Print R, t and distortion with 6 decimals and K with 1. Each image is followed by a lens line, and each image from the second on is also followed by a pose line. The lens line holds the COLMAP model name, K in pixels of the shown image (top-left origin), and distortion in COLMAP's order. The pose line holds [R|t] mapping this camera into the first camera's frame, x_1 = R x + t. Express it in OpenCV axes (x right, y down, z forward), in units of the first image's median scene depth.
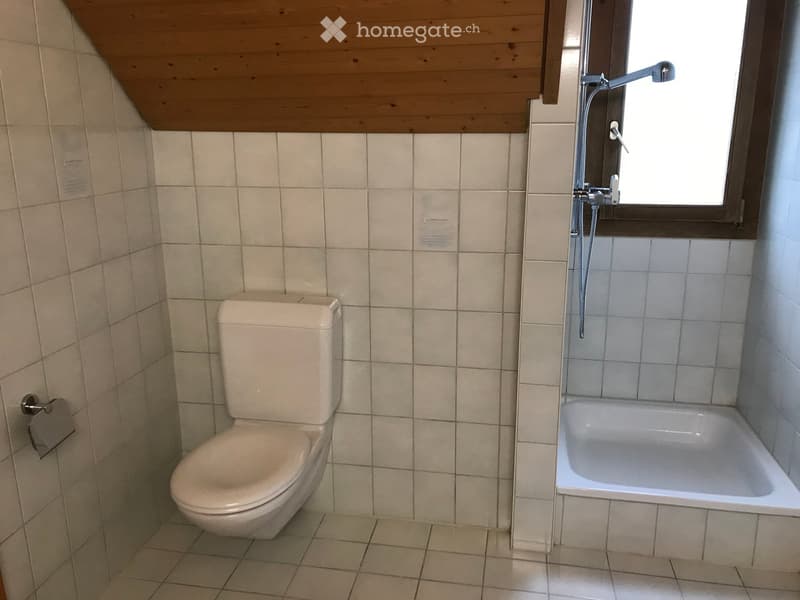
lens RADIAL K [[670.8, 0, 400.0], [0, 670.8, 296.1], [0, 0, 1]] dist [0.088851, -0.083498]
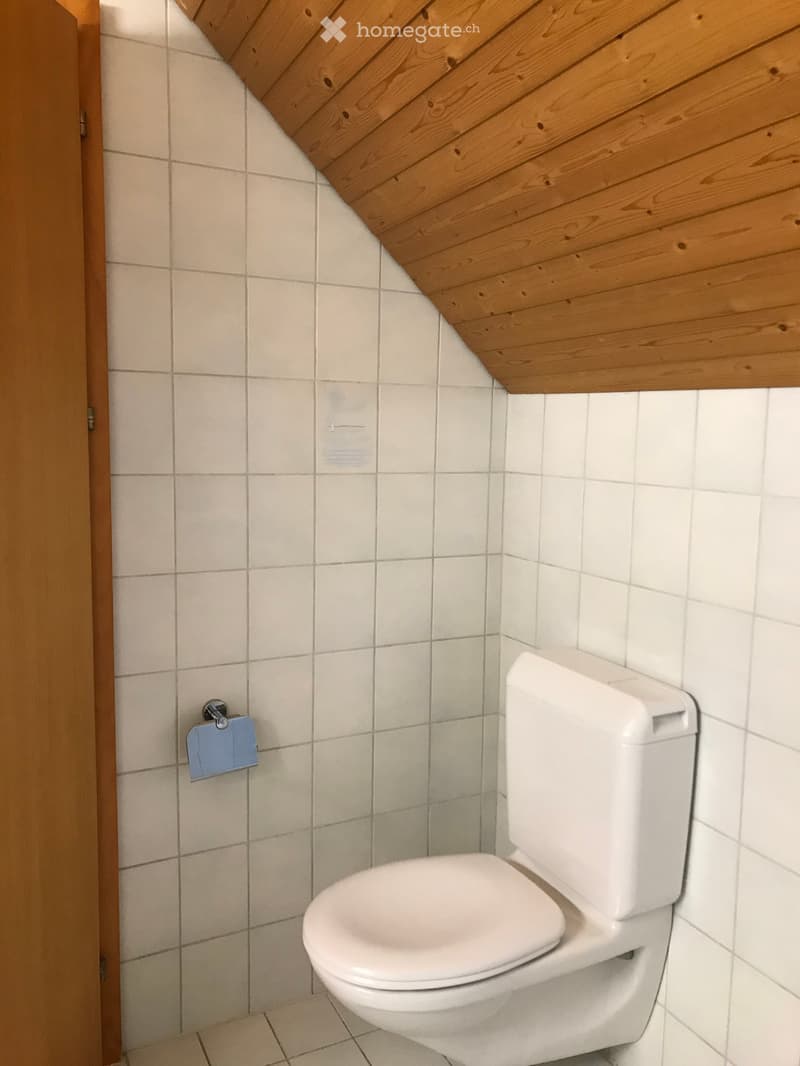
lens RADIAL K [[893.8, 0, 399.6], [0, 893.8, 537.8], [0, 0, 1]] dist [0.088851, -0.083498]
pose [[0.622183, 0.117178, -0.774053, 0.298407], [-0.207765, 0.977995, -0.018950, -0.056838], [0.754799, 0.172611, 0.632837, 0.354287]]
